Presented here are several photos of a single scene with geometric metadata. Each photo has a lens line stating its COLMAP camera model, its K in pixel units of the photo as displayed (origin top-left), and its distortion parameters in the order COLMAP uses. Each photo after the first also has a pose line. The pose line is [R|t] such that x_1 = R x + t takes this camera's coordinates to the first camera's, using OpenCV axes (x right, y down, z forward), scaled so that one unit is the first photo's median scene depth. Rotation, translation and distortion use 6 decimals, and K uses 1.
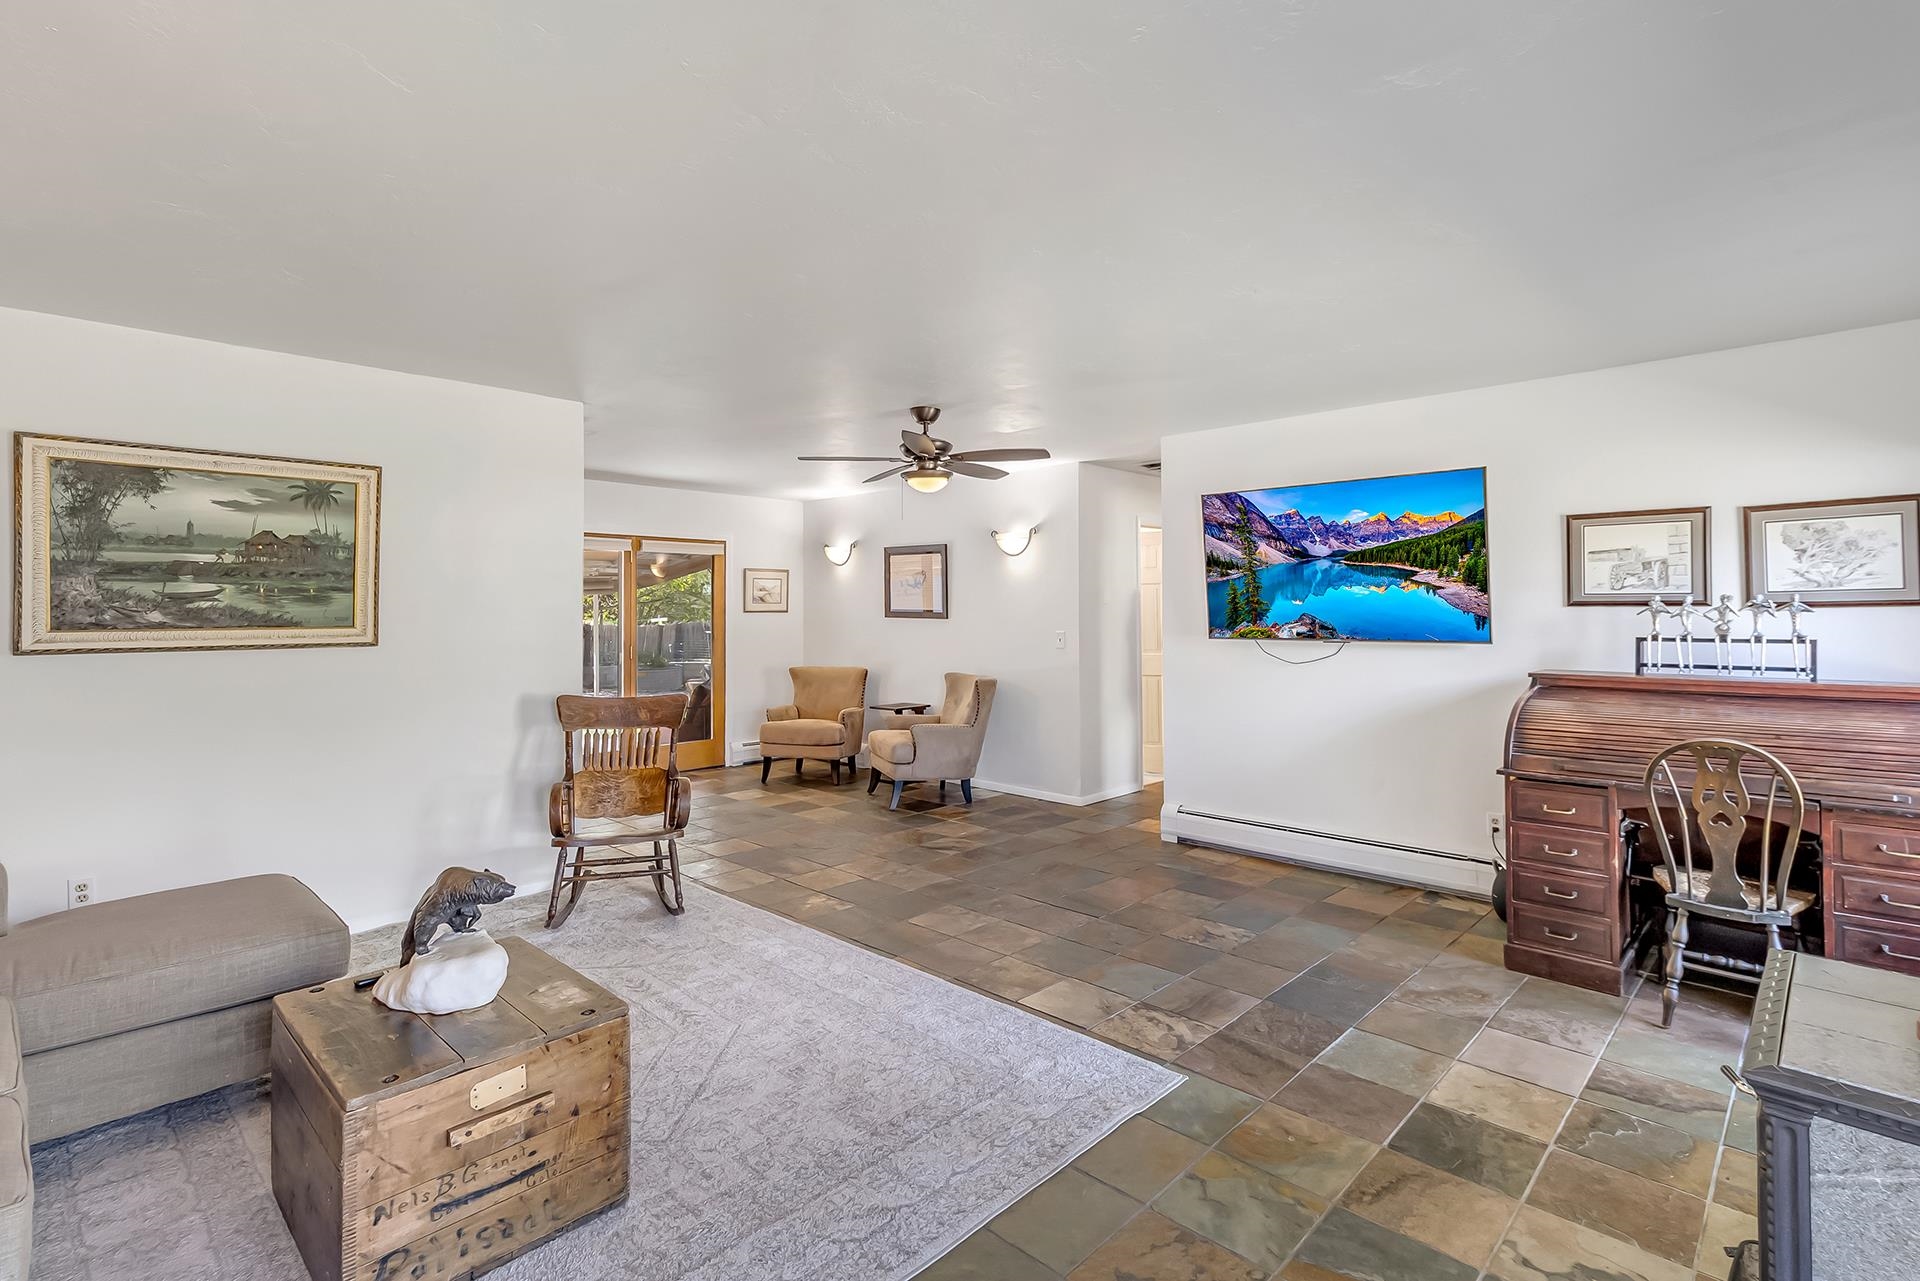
lens RADIAL K [[912.8, 0, 965.6], [0, 912.8, 614.9], [0, 0, 1]] dist [0.001032, 0.000633]
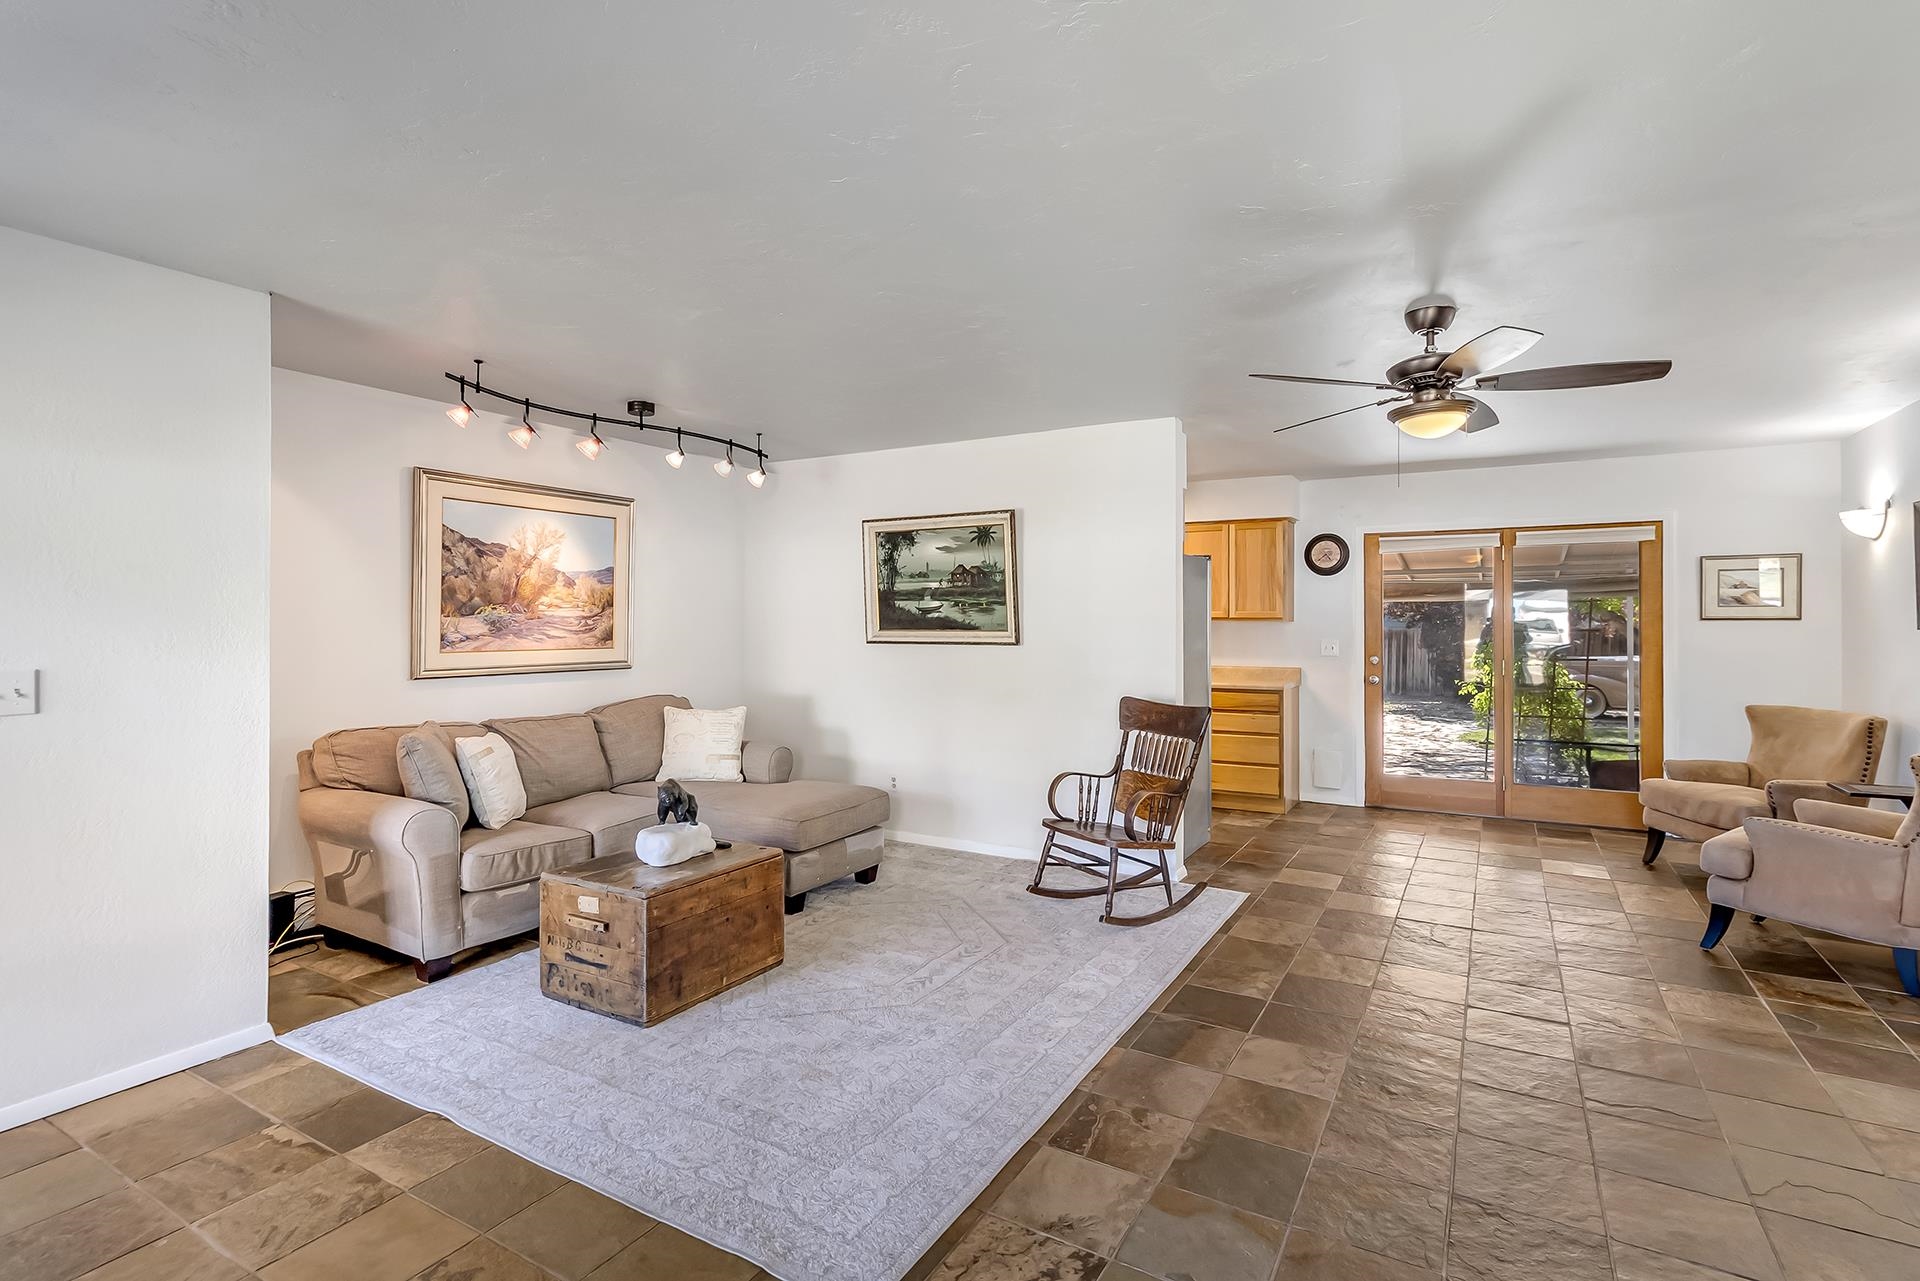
lens RADIAL K [[912.8, 0, 965.6], [0, 912.8, 614.9], [0, 0, 1]] dist [0.001032, 0.000633]
pose [[0.234967, -0.005886, -0.971986, 0.646829], [-0.002901, 0.999973, -0.006757, -0.000786], [0.971999, 0.004408, 0.234943, 0.645402]]
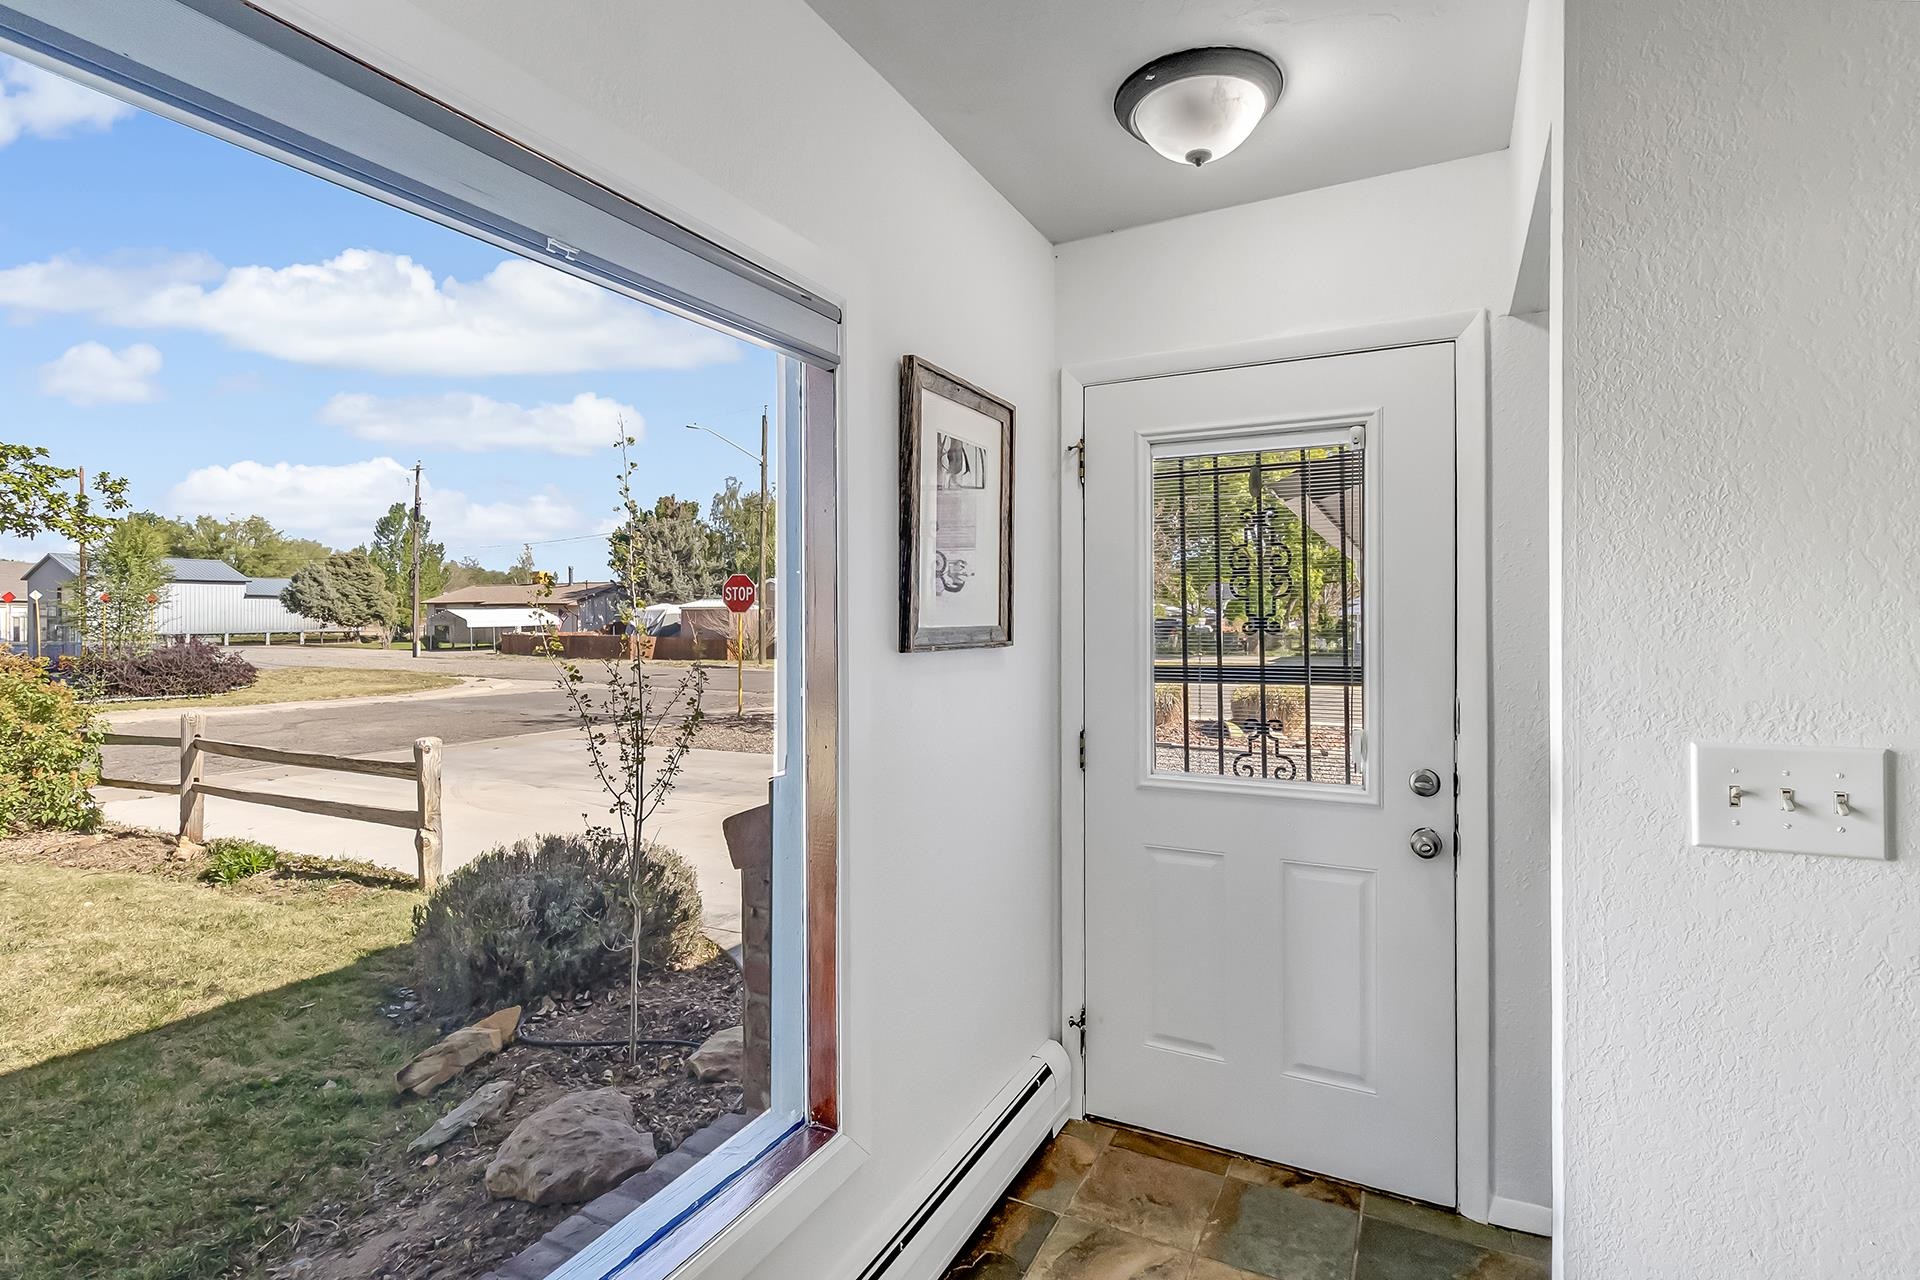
lens RADIAL K [[899.4, 0, 993.4], [0, 899.4, 623.0], [0, 0, 1]] dist [0.002272, 0.000342]
pose [[-0.953712, 0.003860, -0.300698, 0.168128], [0.002457, 0.999984, 0.005042, -0.002821], [0.300713, 0.004070, -0.953706, 0.316343]]
